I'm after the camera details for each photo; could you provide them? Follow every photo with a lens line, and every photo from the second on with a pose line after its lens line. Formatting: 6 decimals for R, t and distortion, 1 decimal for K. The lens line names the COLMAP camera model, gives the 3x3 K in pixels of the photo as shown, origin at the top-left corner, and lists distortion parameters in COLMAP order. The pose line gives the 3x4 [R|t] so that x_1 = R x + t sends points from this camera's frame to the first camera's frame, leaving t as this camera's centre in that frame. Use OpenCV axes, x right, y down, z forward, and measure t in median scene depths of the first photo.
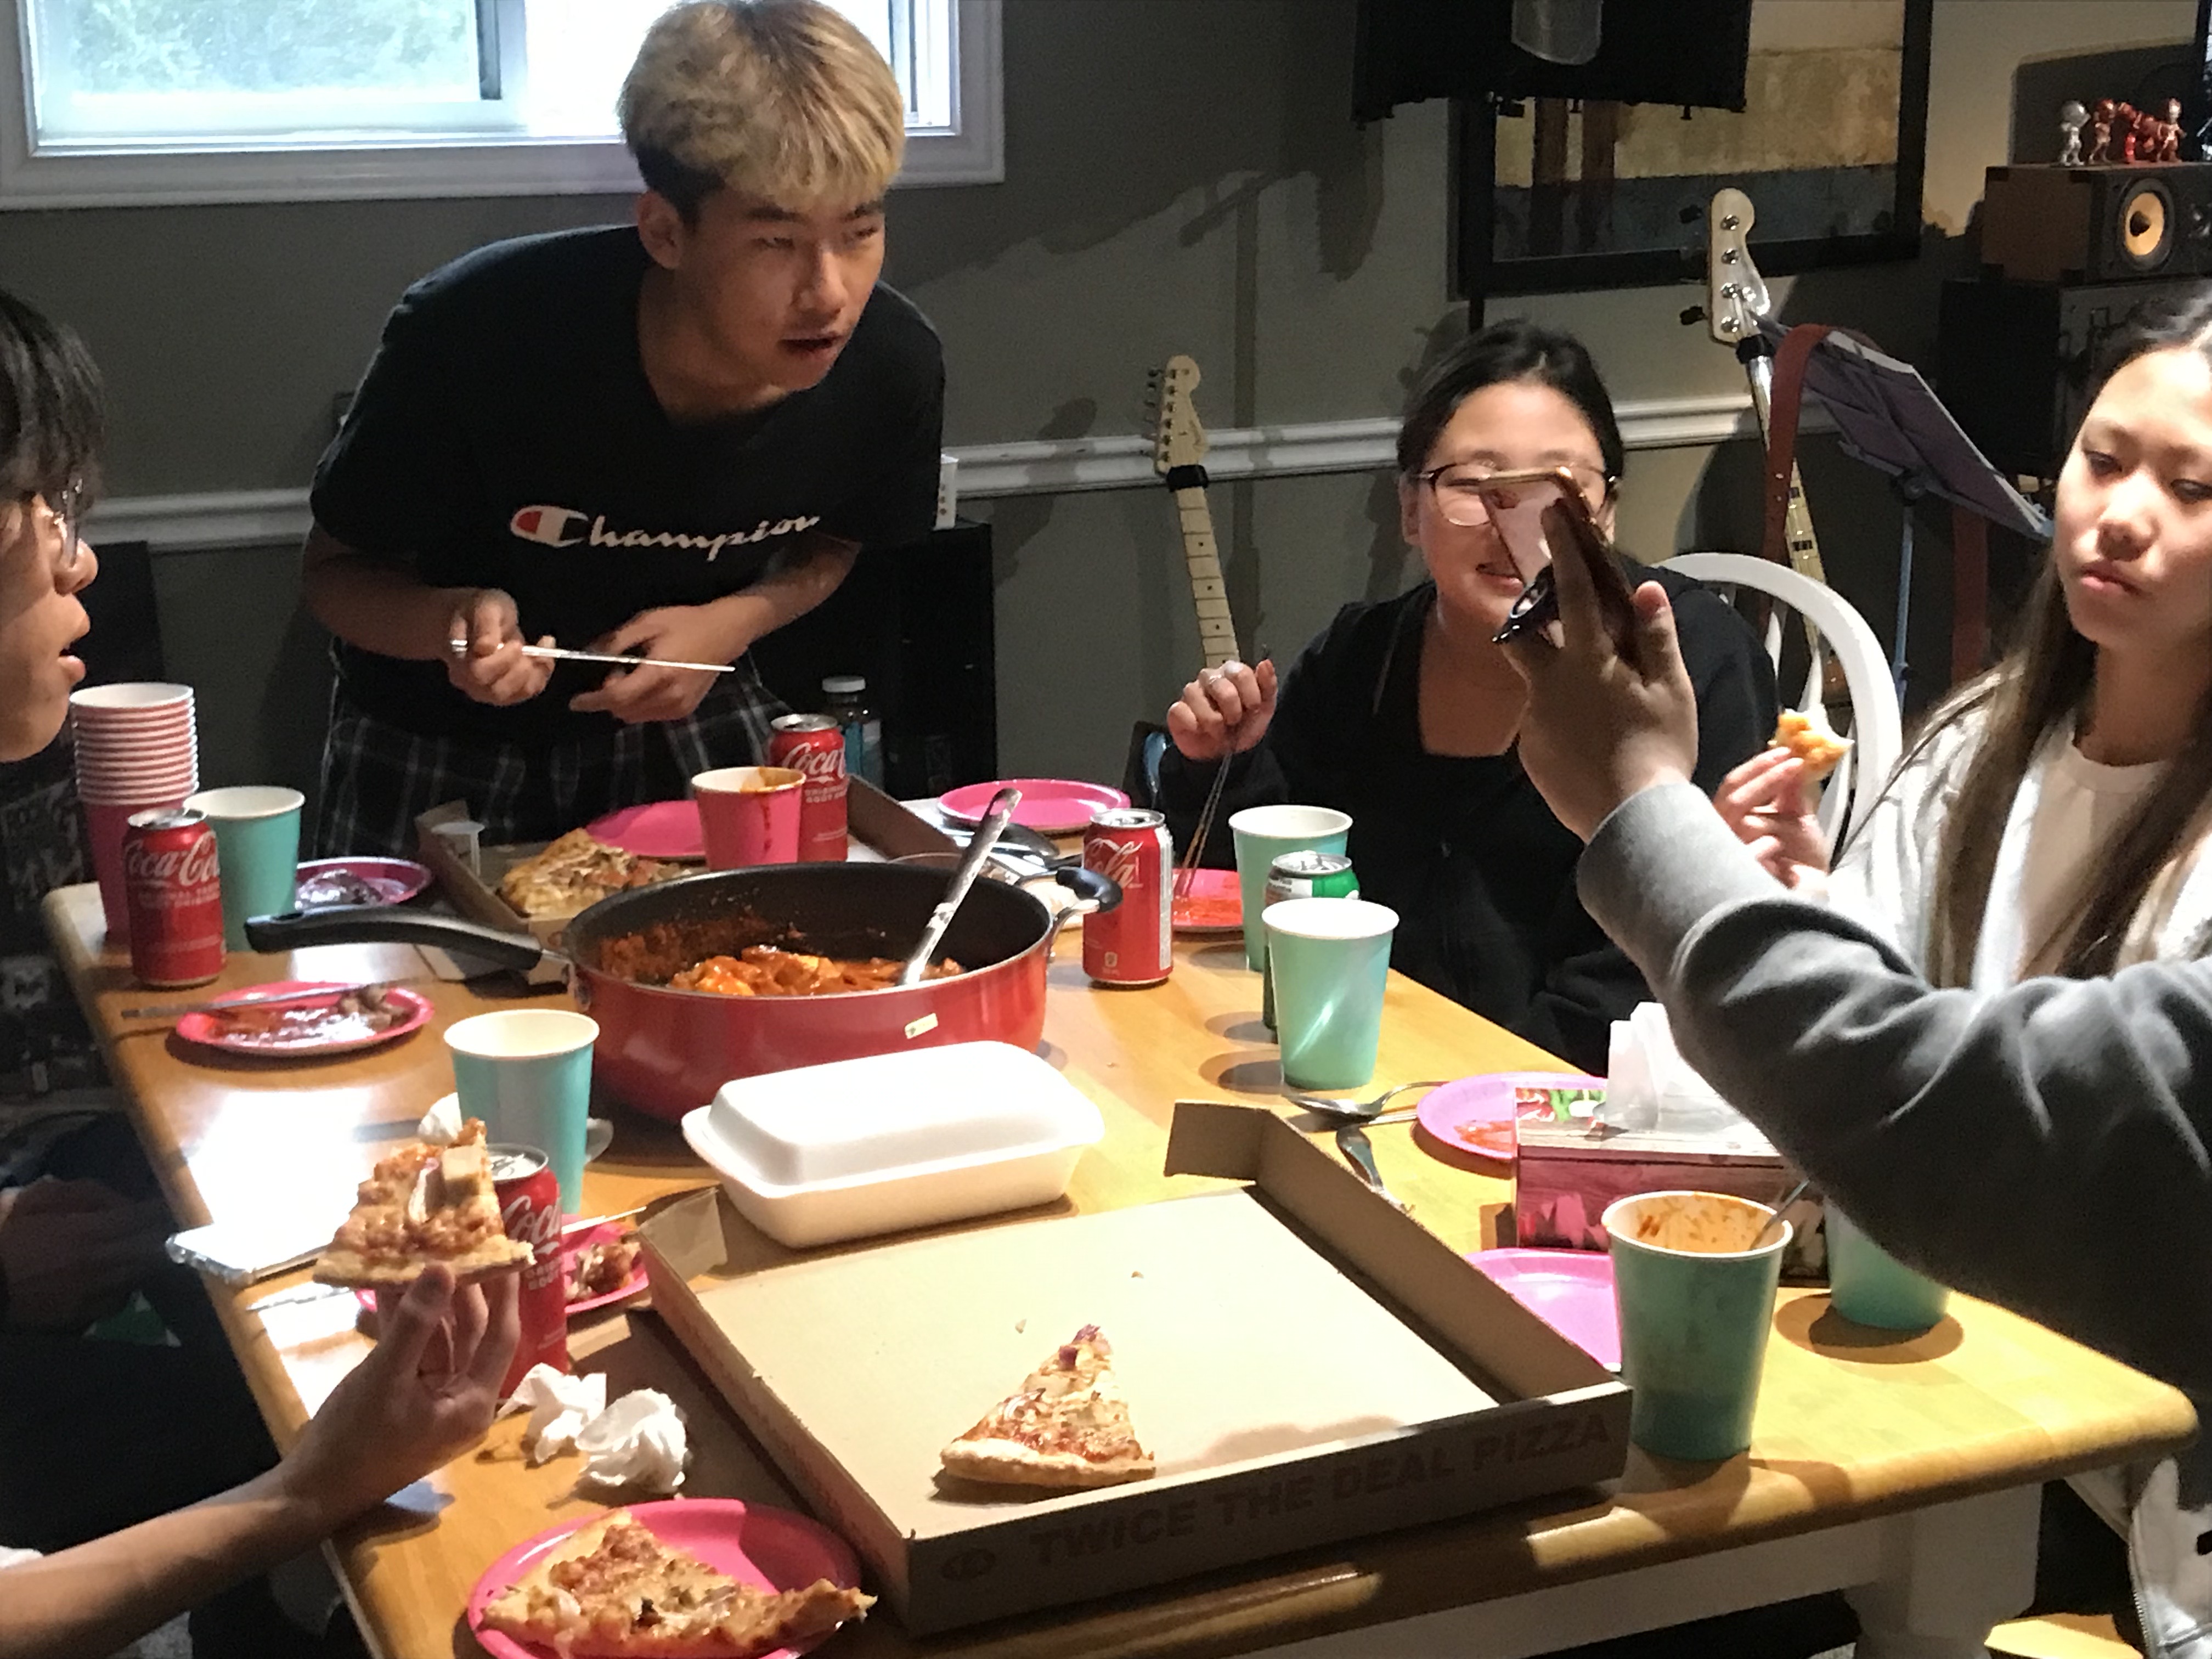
lens RADIAL K [[3245.5, 0, 1093.3], [0, 3245.5, 827.8], [0, 0, 1]] dist [0.082535, -0.043715]
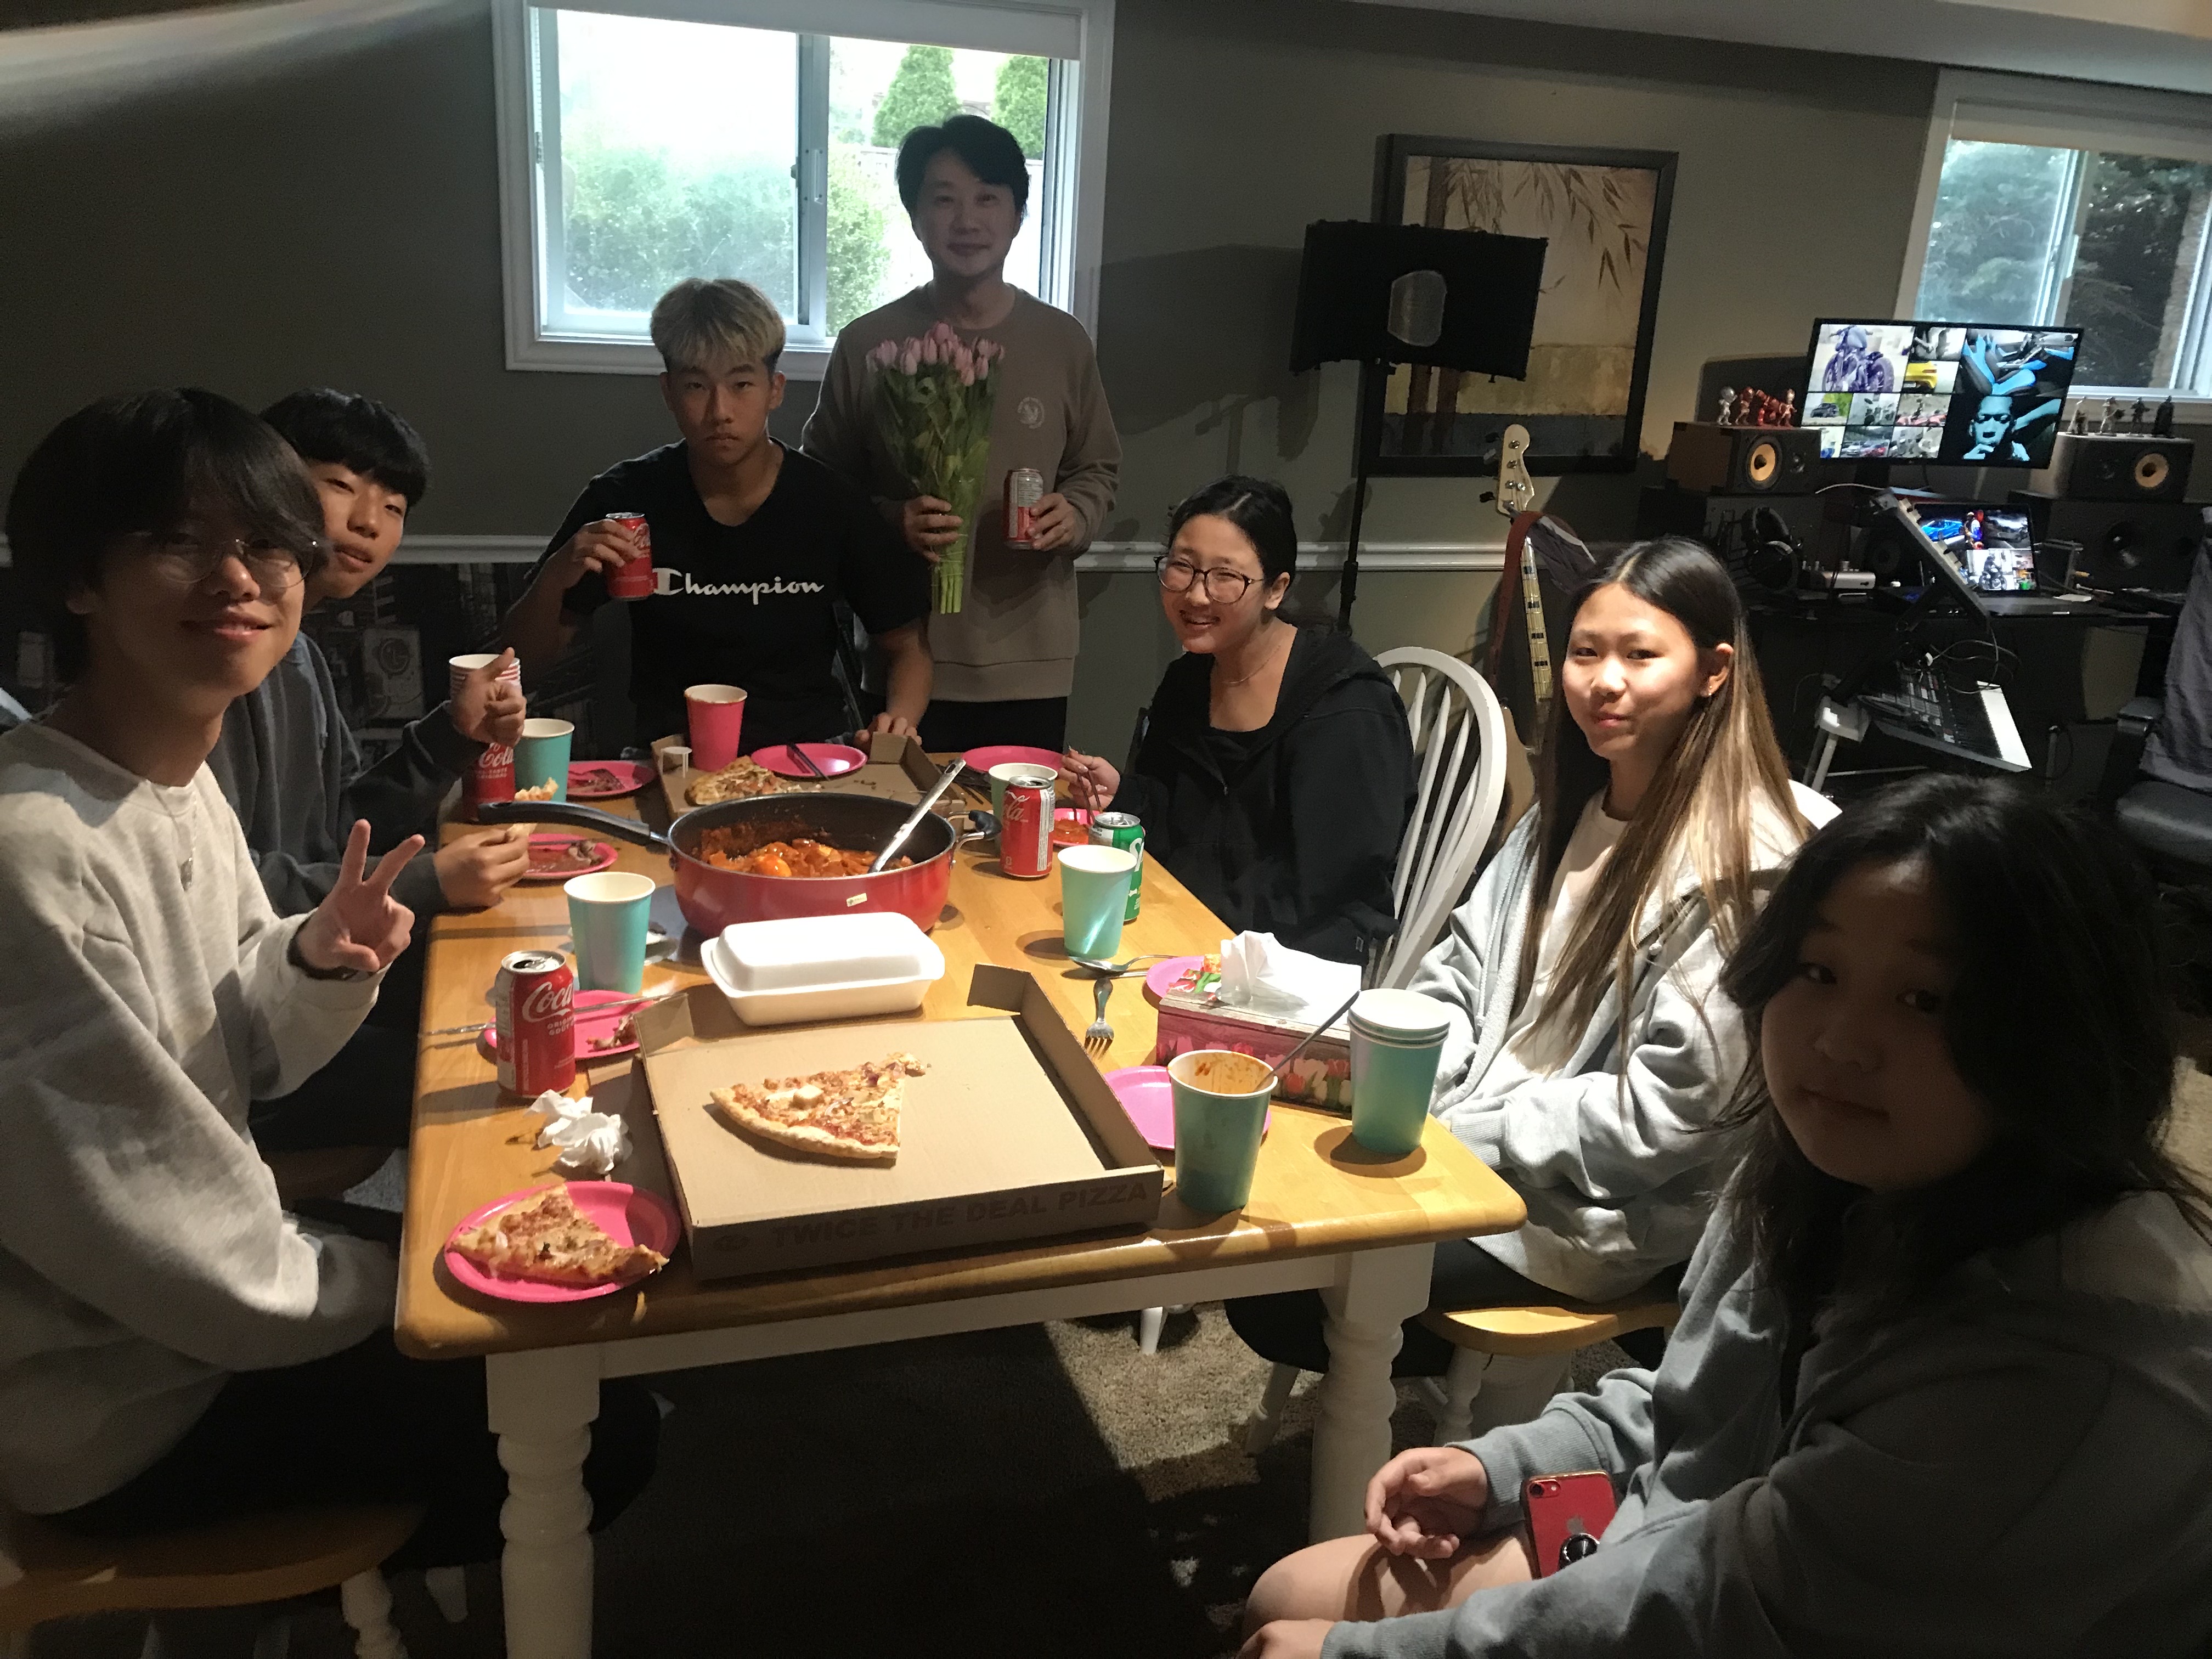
lens RADIAL K [[1812.4, 0, 1101.8], [0, 1812.4, 799.1], [0, 0, 1]] dist [0.075021, -0.093447]
pose [[0.993778, 0.085781, -0.071044, 0.127003], [-0.083270, 0.995818, 0.037596, -0.035412], [0.073972, -0.031446, 0.996764, 0.046308]]
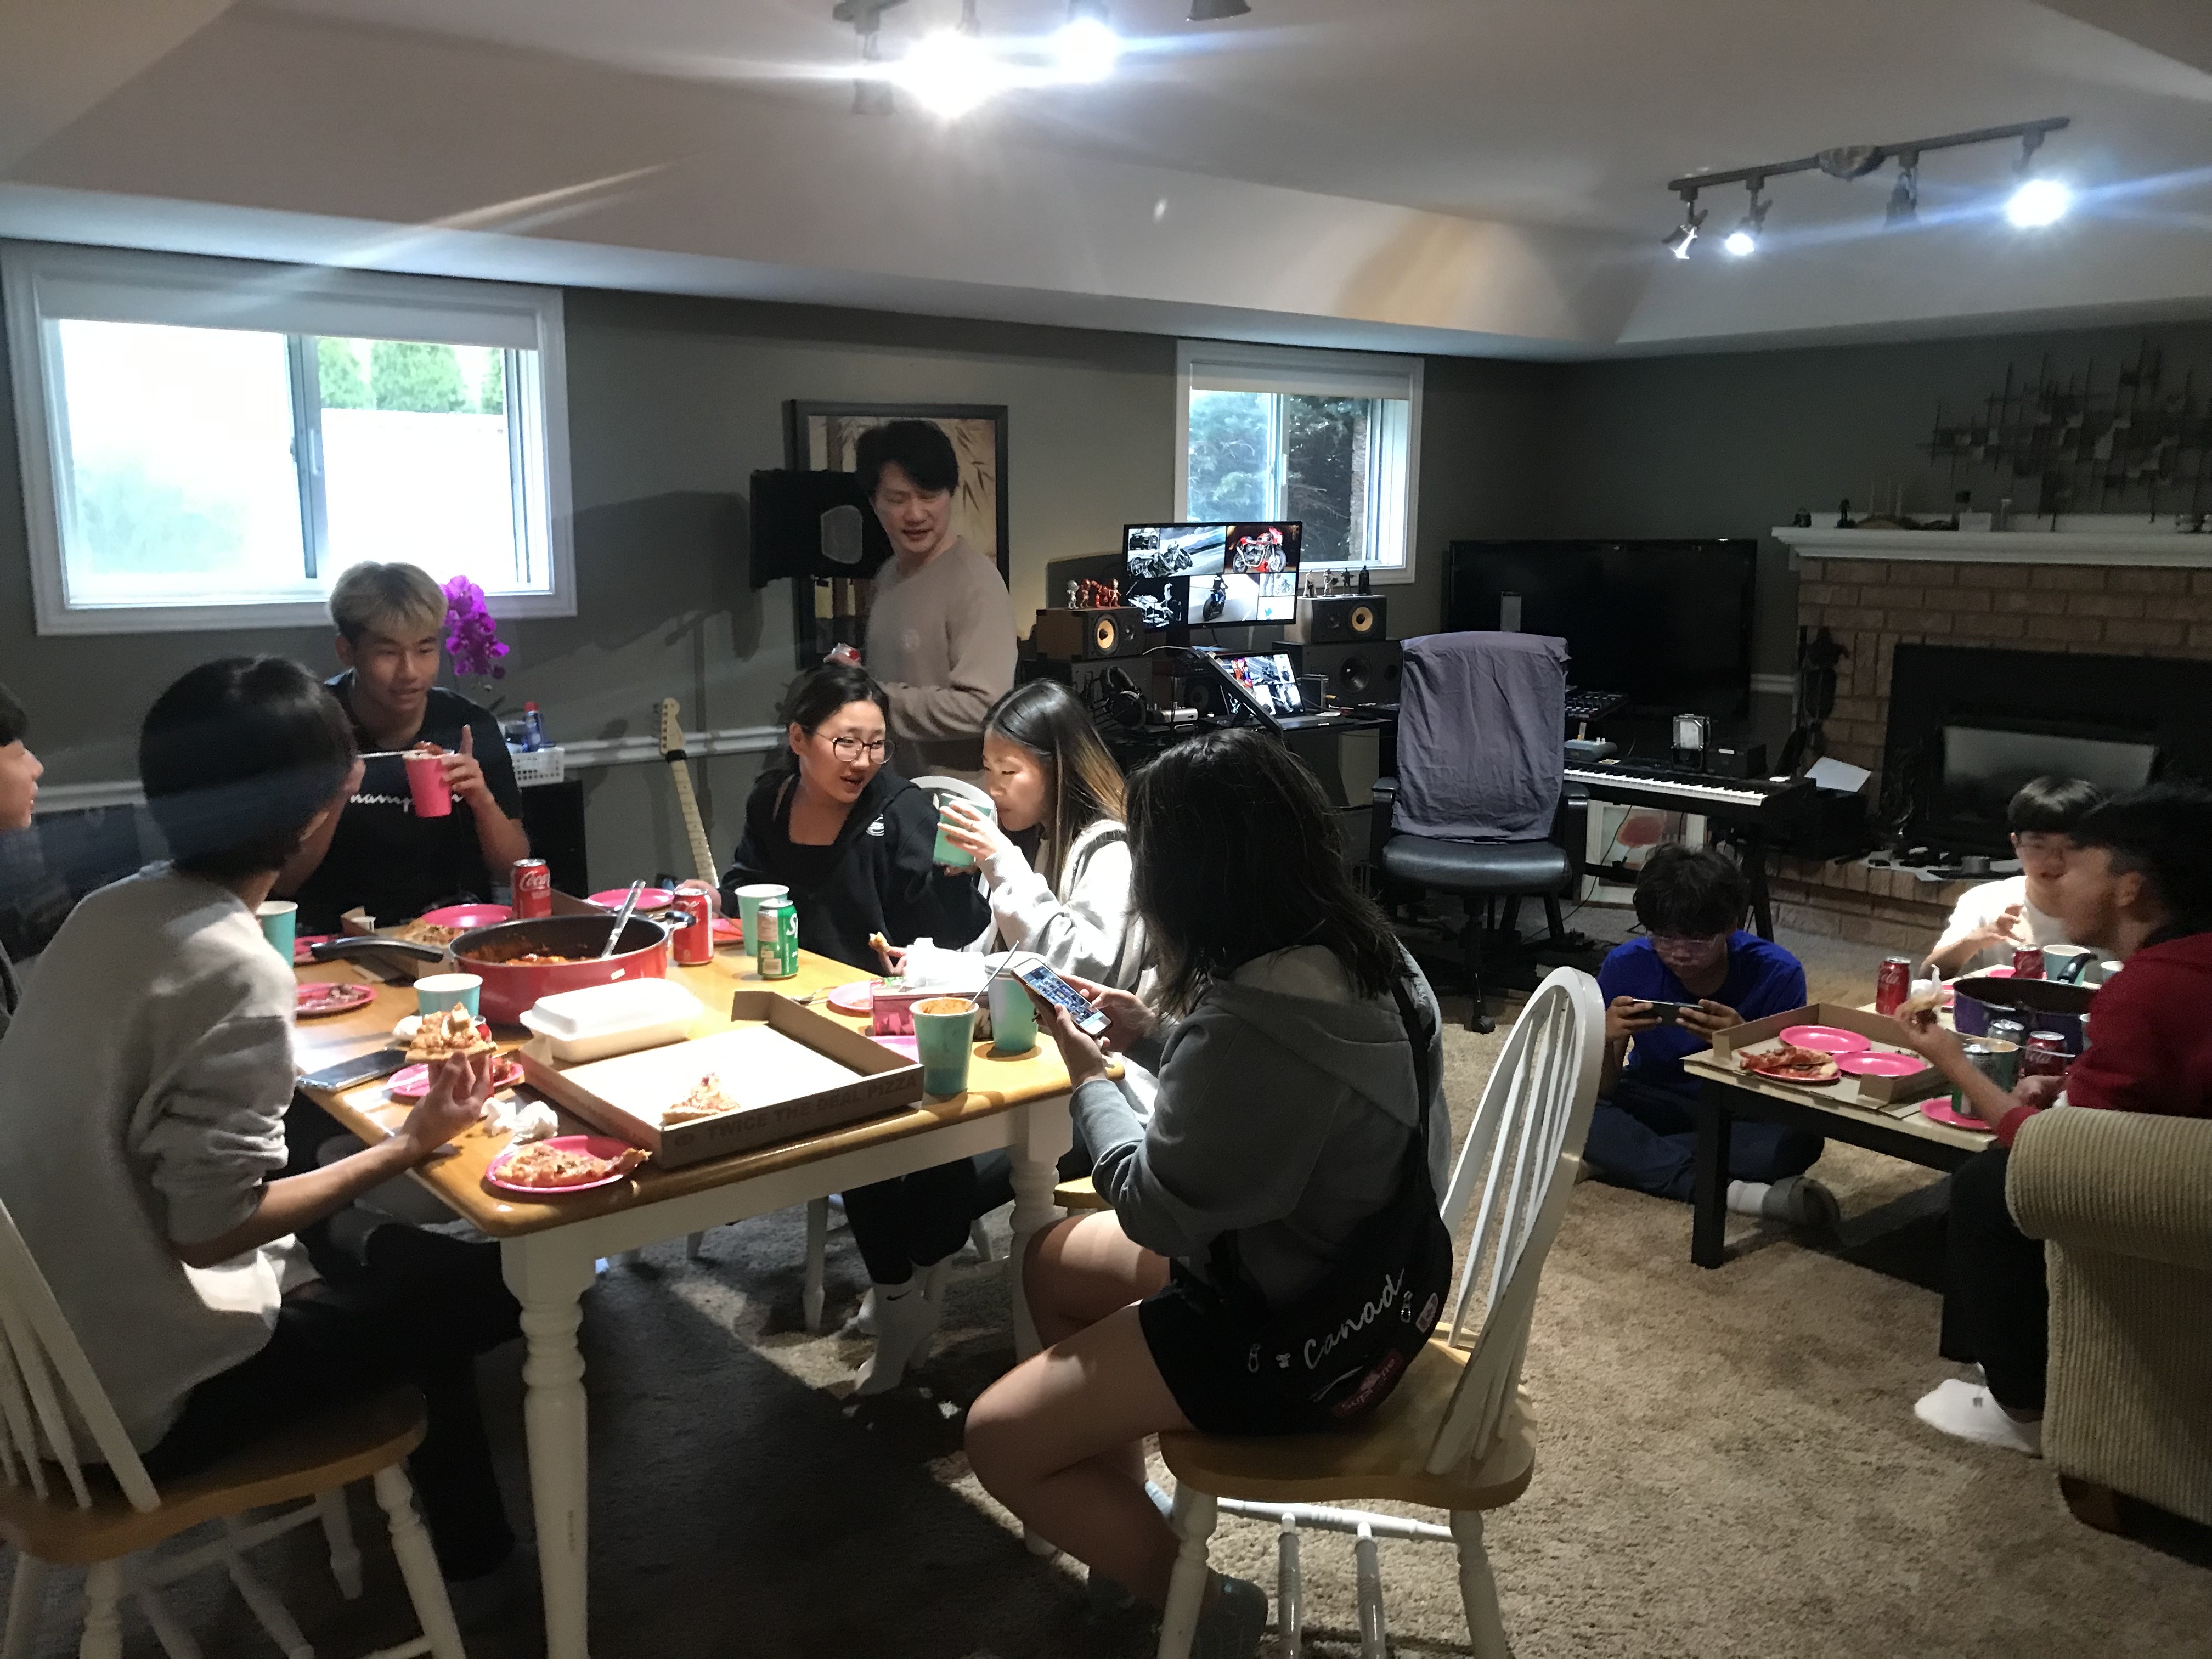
lens RADIAL K [[1812.4, 0, 1101.8], [0, 1812.4, 799.1], [0, 0, 1]] dist [0.075021, -0.093447]
pose [[0.958333, -0.036130, 0.283359, -0.078660], [0.061012, 0.994968, -0.079480, 0.055087], [-0.279061, 0.093457, 0.955715, -0.352994]]
